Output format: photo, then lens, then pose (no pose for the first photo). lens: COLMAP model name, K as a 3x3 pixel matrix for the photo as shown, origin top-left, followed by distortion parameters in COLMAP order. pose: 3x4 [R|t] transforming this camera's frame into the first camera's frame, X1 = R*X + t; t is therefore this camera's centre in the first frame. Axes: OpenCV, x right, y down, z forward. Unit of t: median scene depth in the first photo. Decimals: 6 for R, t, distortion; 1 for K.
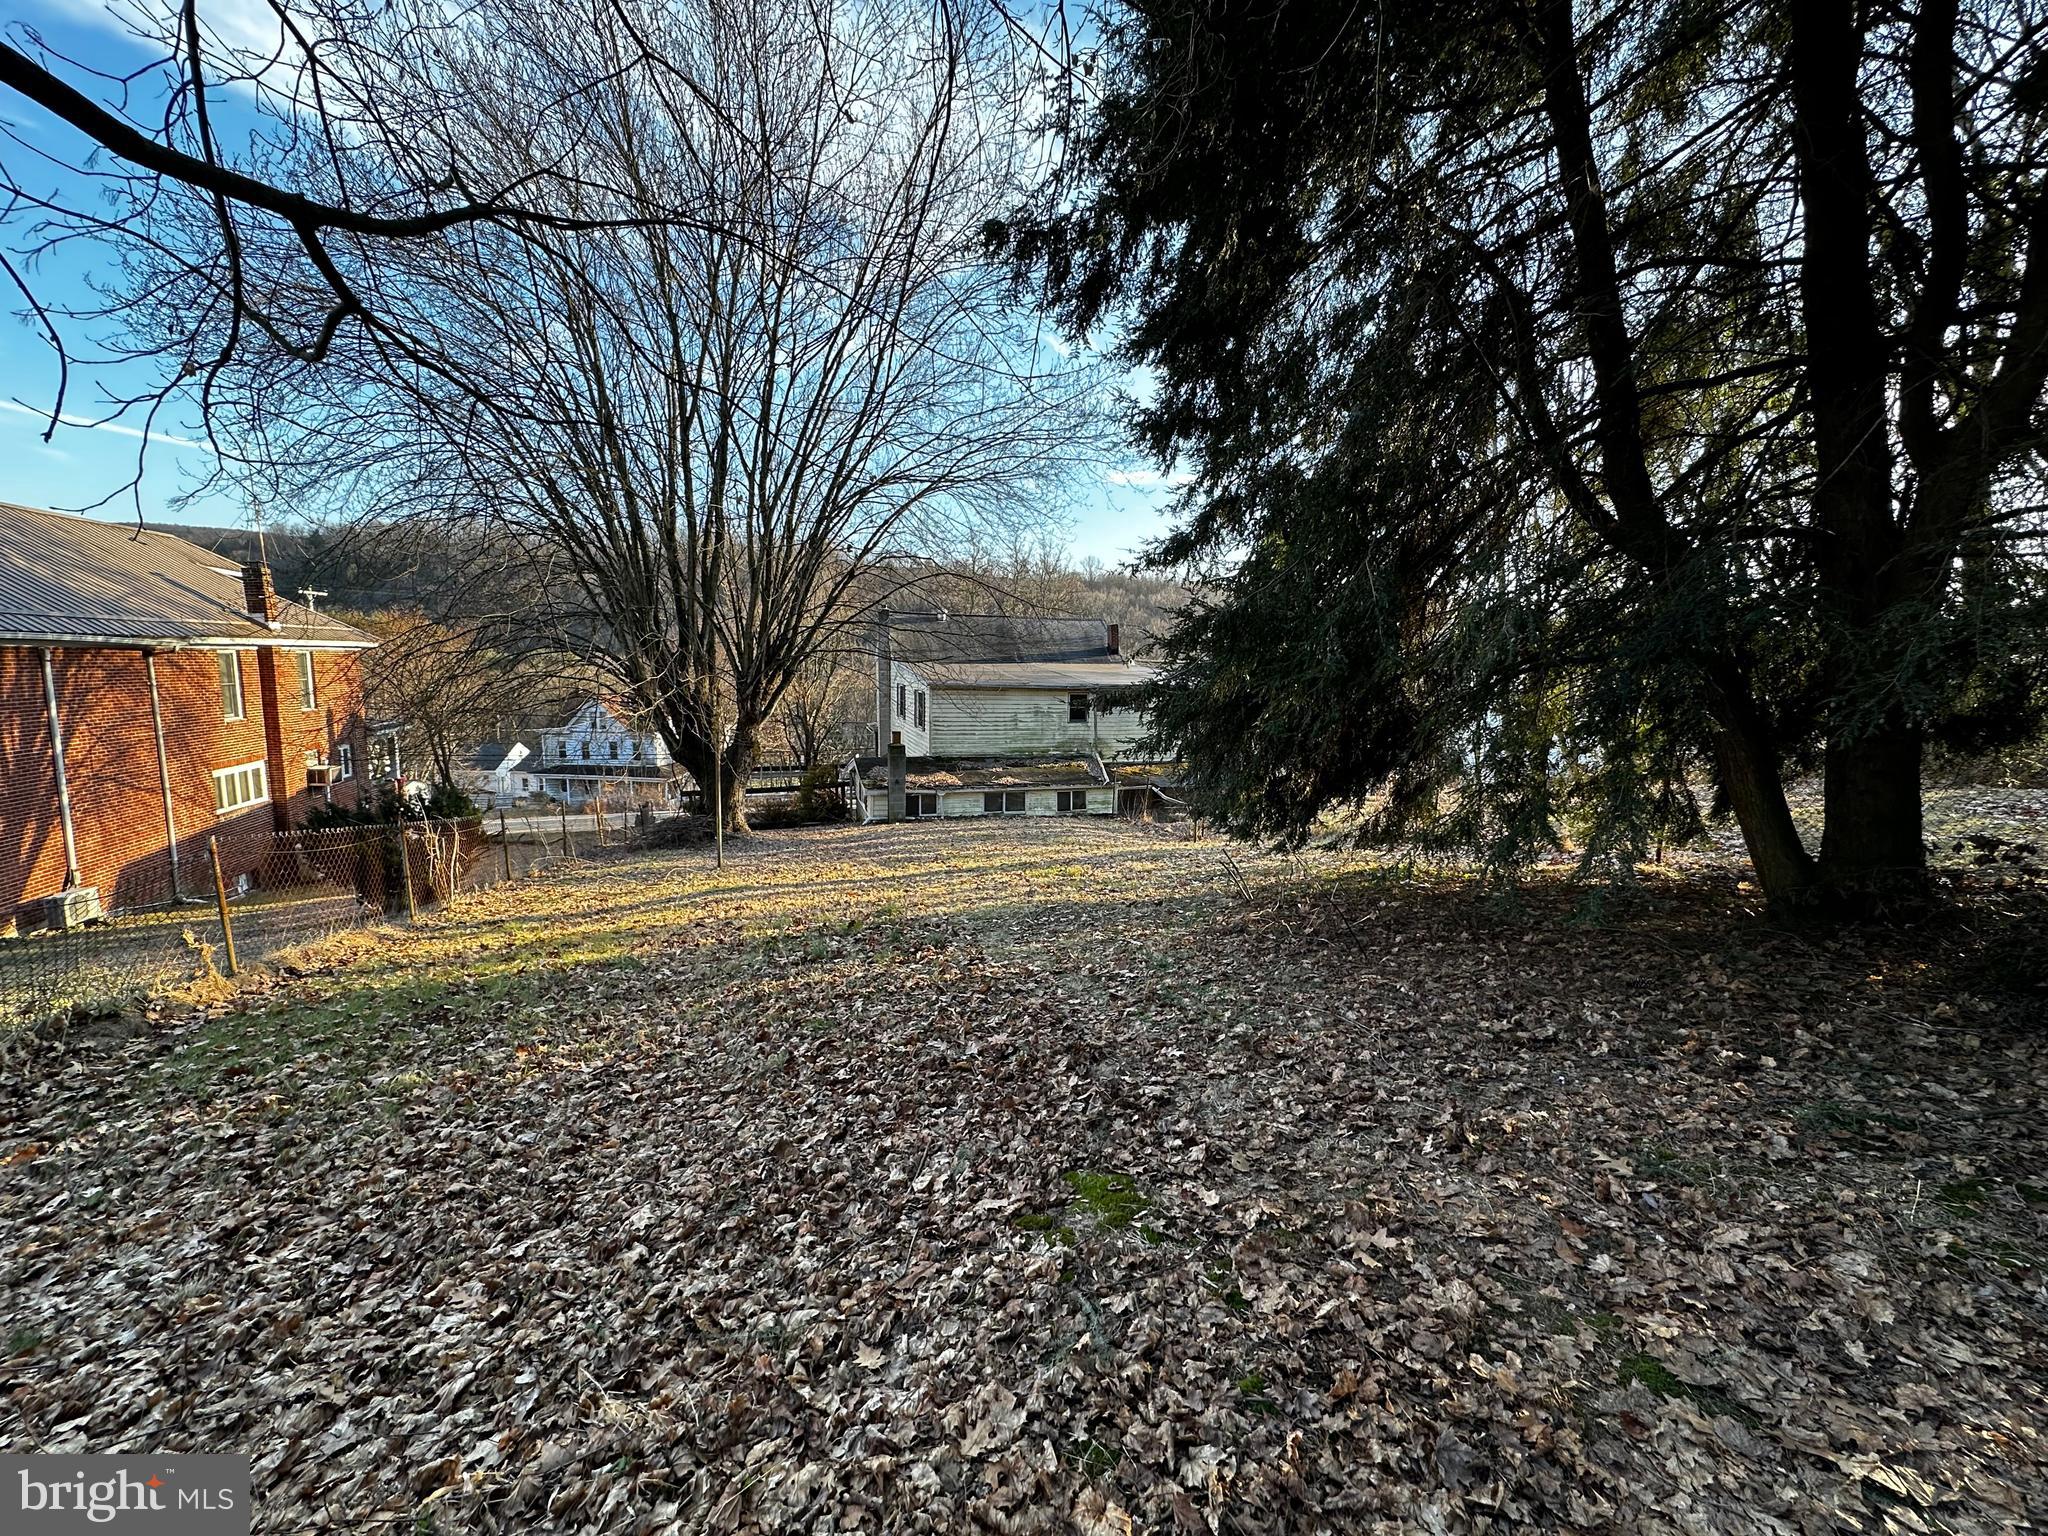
lens RADIAL K [[813.8, 0, 1026.1], [0, 813.8, 769.6], [0, 0, 1]] dist [-0.001967, 0.000157]
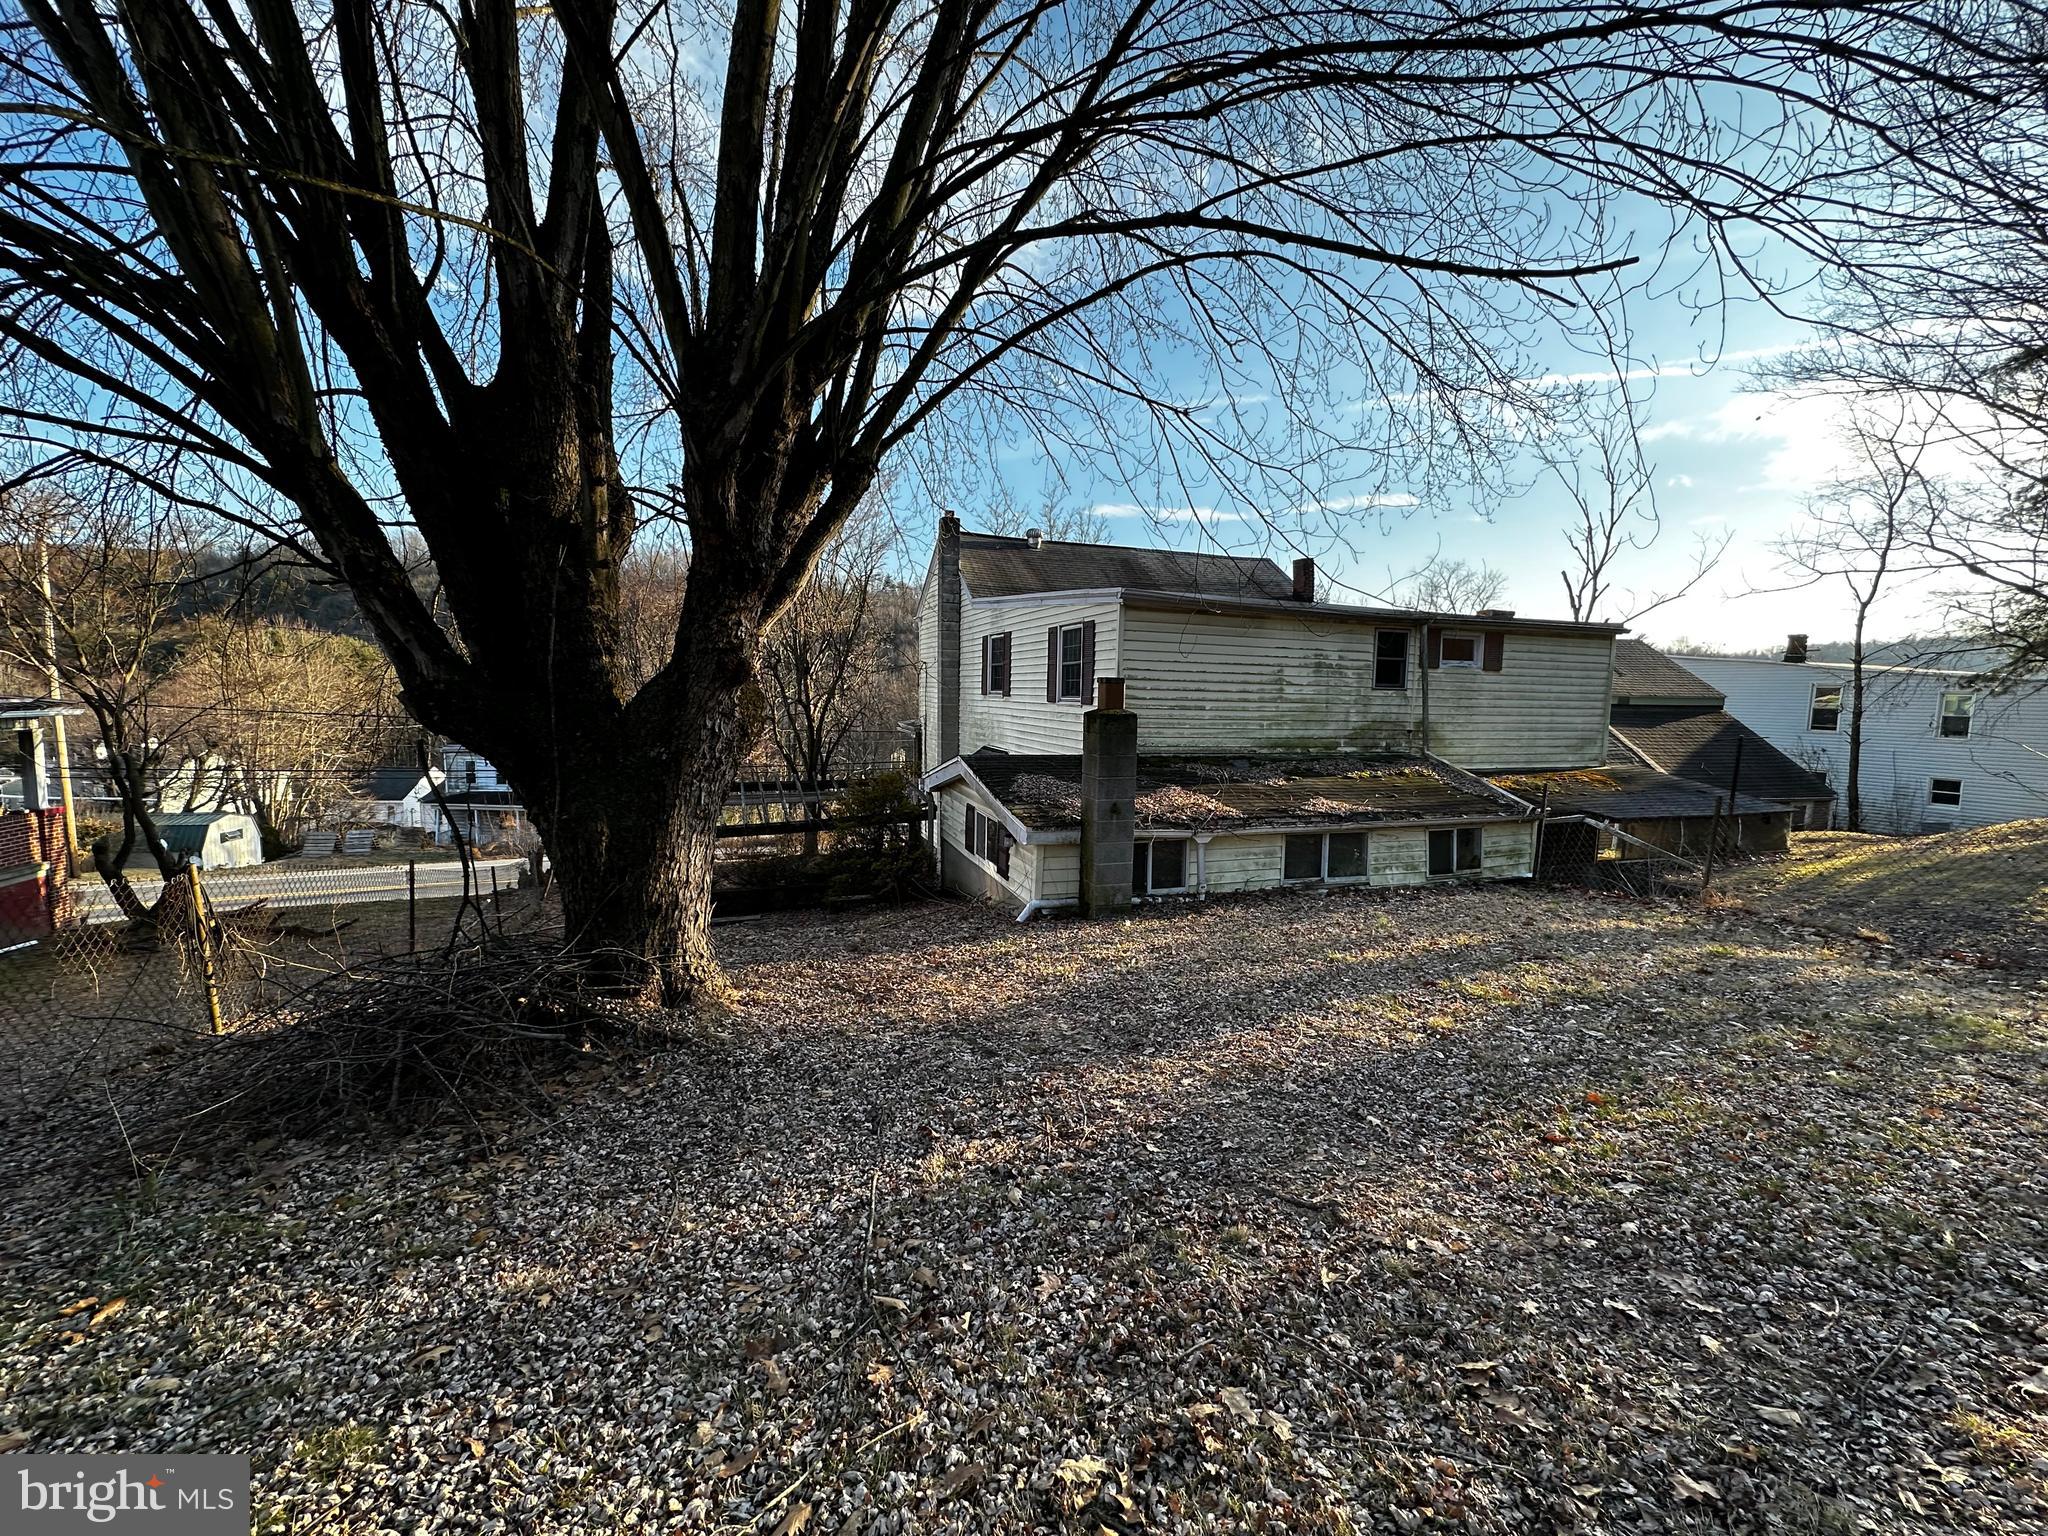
lens RADIAL K [[813.8, 0, 1026.1], [0, 813.8, 769.6], [0, 0, 1]] dist [-0.001967, 0.000157]
pose [[0.999230, -0.003639, 0.039069, -0.197287], [0.005017, 0.999367, -0.035219, 0.008657], [-0.038916, 0.035388, 0.998616, 0.568657]]
